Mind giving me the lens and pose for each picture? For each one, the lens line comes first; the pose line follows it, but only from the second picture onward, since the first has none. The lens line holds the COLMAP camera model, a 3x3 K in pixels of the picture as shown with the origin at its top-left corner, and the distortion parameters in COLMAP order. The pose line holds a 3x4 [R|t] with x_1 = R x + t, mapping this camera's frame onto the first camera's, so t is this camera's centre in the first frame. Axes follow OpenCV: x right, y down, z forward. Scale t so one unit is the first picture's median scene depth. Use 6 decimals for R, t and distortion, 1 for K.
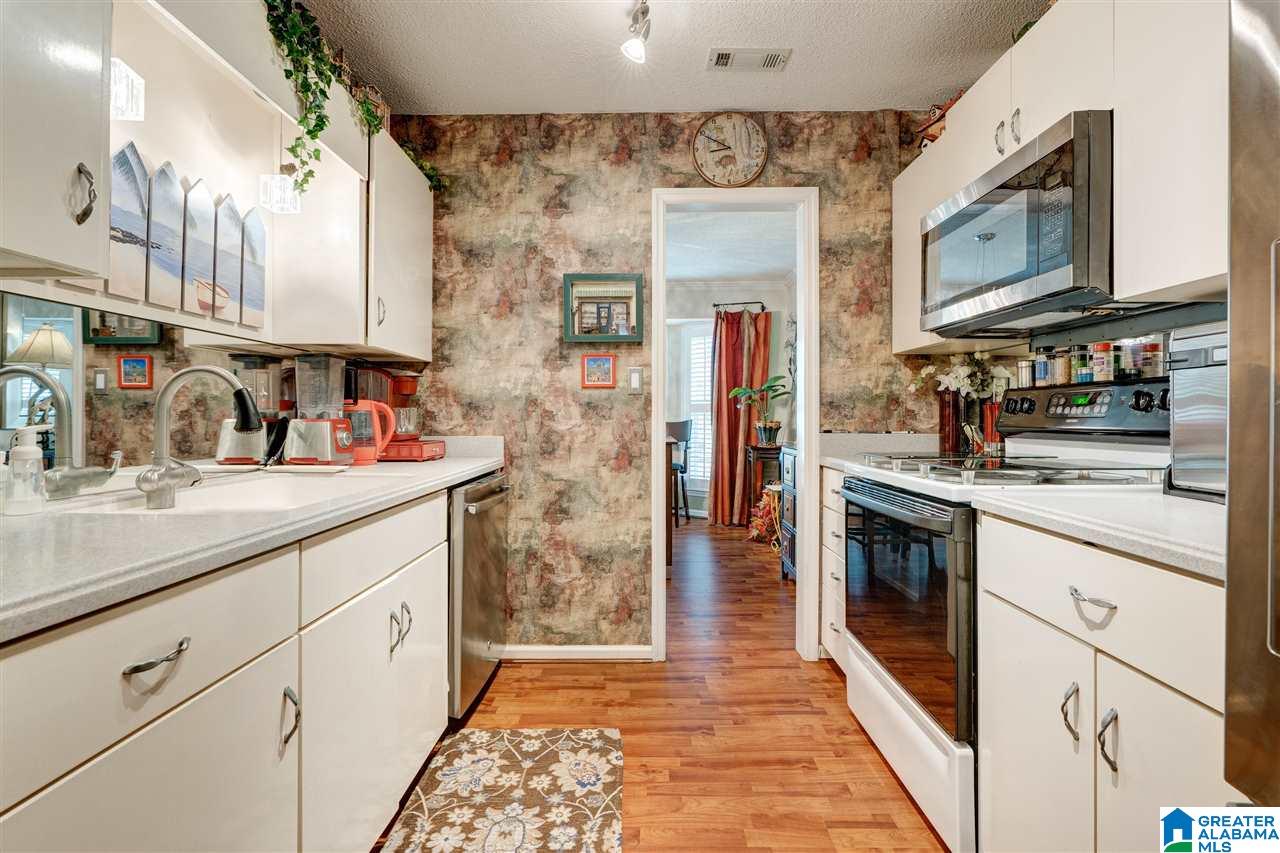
lens RADIAL K [[586.6, 0, 640.7], [0, 586.6, 423.6], [0, 0, 1]] dist [-0.000321, -0.000385]
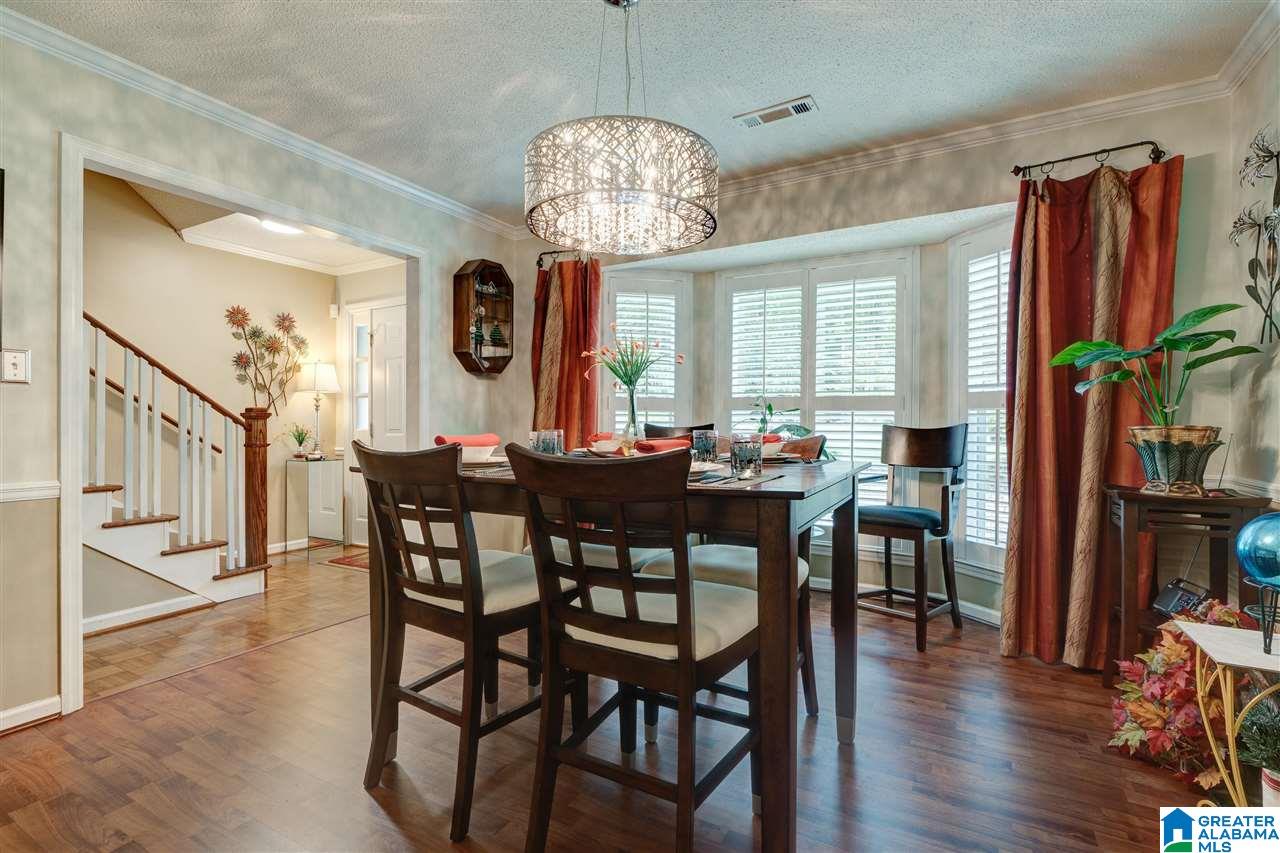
lens RADIAL K [[586.6, 0, 640.7], [0, 586.6, 423.6], [0, 0, 1]] dist [-0.000321, -0.000385]
pose [[0.881386, 0.005890, -0.472360, 0.084403], [-0.009223, 0.999946, -0.004742, -0.001064], [0.472306, 0.008536, 0.881393, 0.466753]]
